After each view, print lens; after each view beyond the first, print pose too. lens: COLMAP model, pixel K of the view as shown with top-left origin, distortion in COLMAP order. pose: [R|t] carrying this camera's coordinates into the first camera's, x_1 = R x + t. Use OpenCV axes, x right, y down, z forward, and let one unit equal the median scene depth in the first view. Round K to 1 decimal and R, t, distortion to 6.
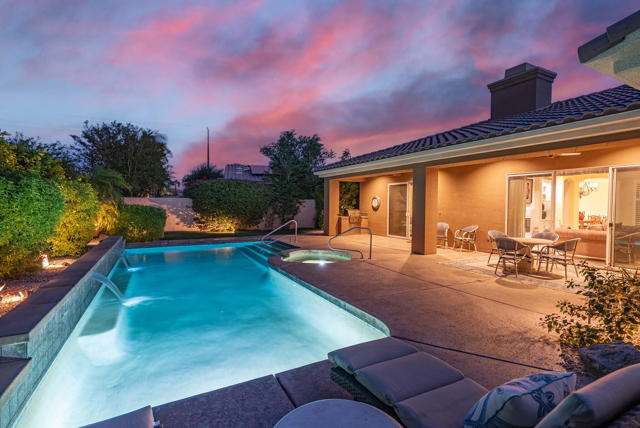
lens RADIAL K [[309.5, 0, 318.2], [0, 309.5, 211.1], [0, 0, 1]] dist [0.019756, 0.000374]
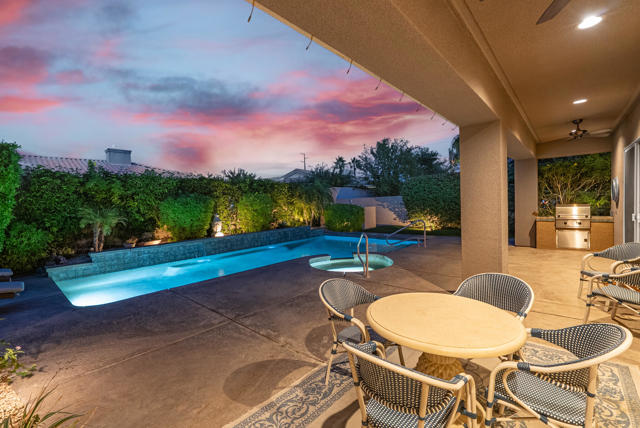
lens RADIAL K [[283.6, 0, 319.0], [0, 283.6, 212.0], [0, 0, 1]] dist [-0.000139, -0.000011]
pose [[0.359002, 0.013714, -0.933236, 0.417216], [0.004221, 0.999858, 0.016316, -0.003690], [0.933327, -0.009796, 0.358893, 0.374899]]
